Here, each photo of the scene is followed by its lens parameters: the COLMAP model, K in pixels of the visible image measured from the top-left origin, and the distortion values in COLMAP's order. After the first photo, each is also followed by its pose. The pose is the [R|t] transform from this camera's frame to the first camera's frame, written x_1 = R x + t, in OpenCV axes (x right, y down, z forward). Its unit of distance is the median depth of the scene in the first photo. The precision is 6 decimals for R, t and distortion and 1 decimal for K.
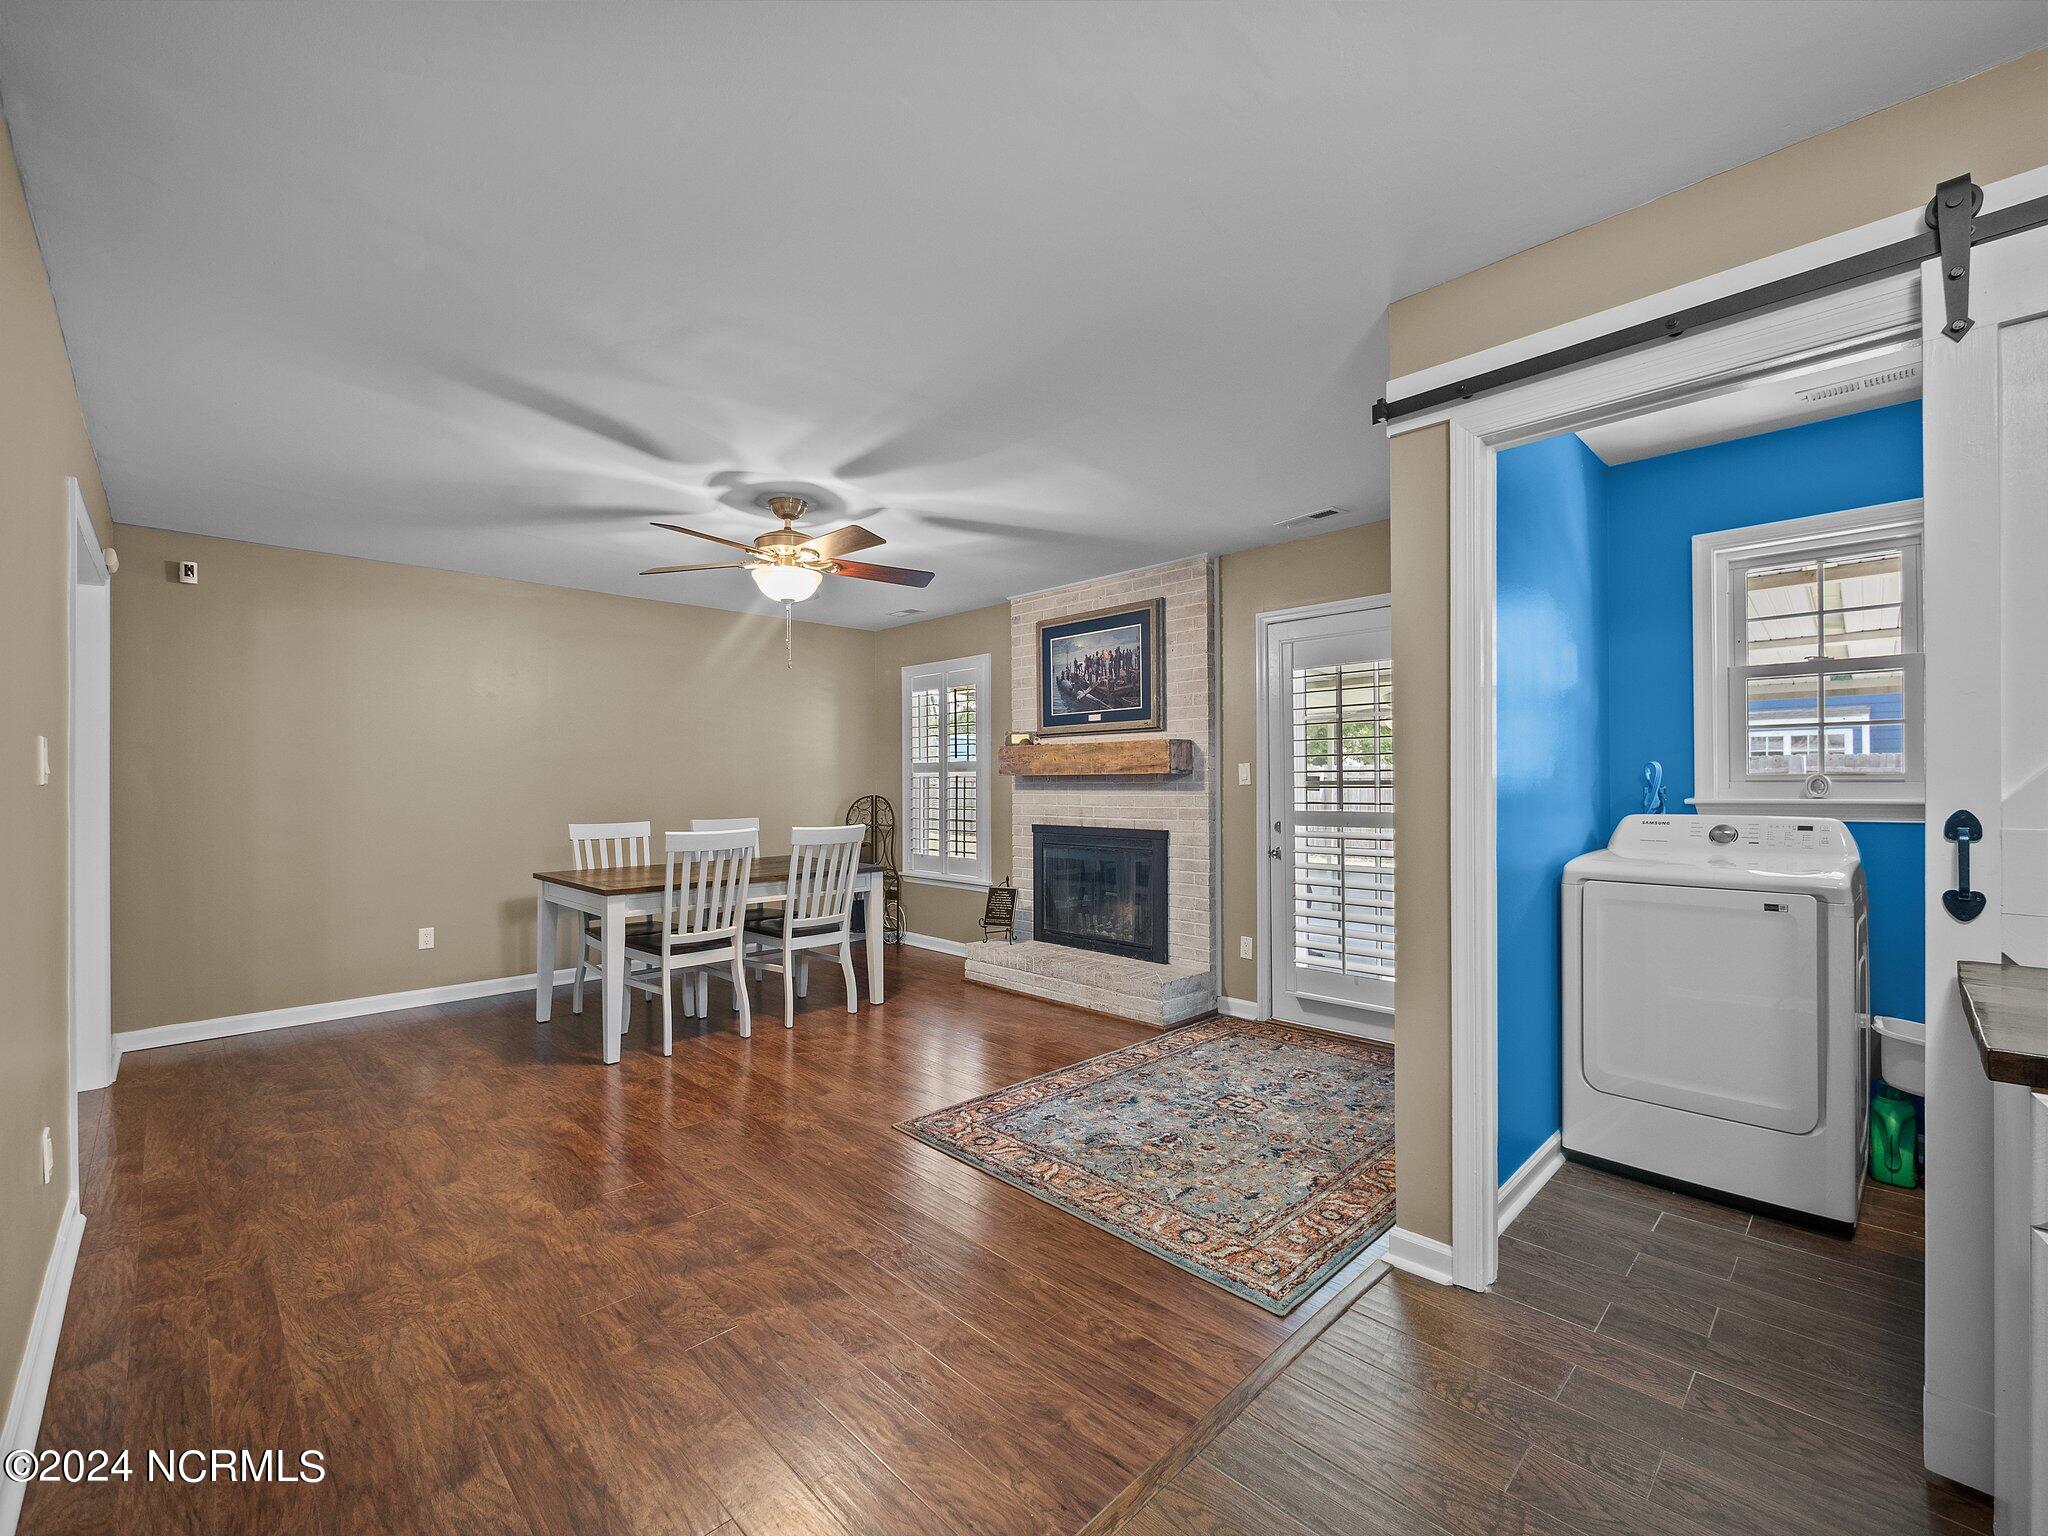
lens RADIAL K [[861.0, 0, 1024.2], [0, 861.0, 780.8], [0, 0, 1]] dist [-0.002410, 0.000365]
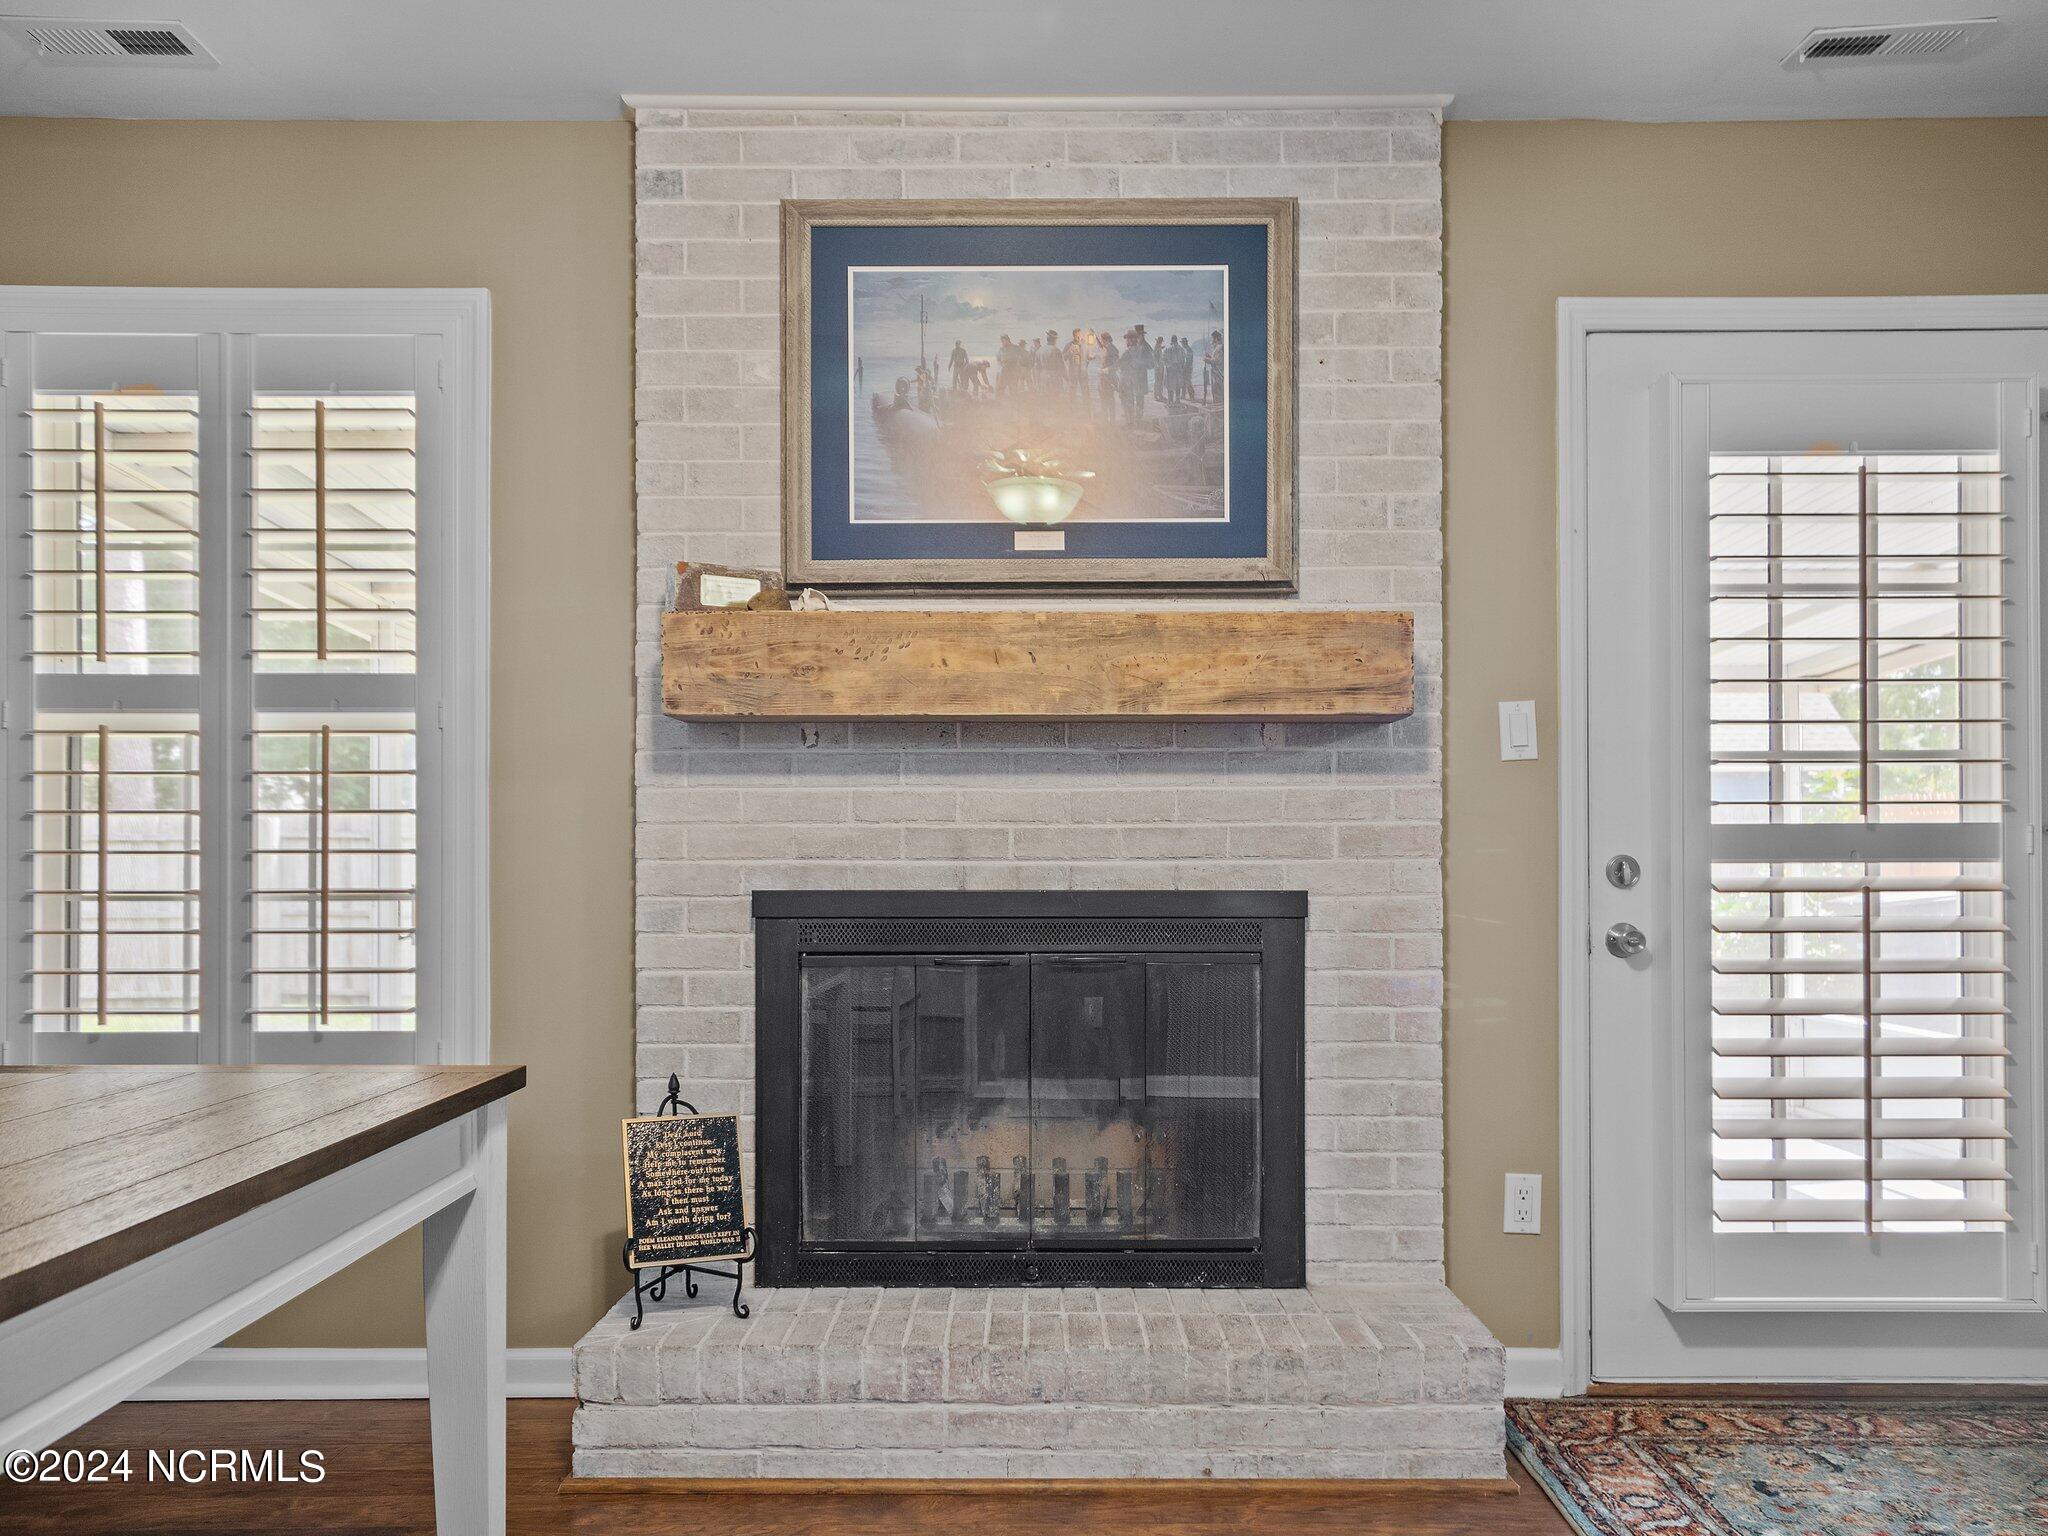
lens RADIAL K [[1649.3, 0, 1032.3], [0, 1649.3, 856.6], [0, 0, 1]] dist [0.009235, 0.005998]
pose [[0.700585, 0.006420, 0.713540, -0.375038], [-0.004338, 0.999979, -0.004738, 0.047953], [-0.713556, 0.000224, 0.700598, 0.627111]]
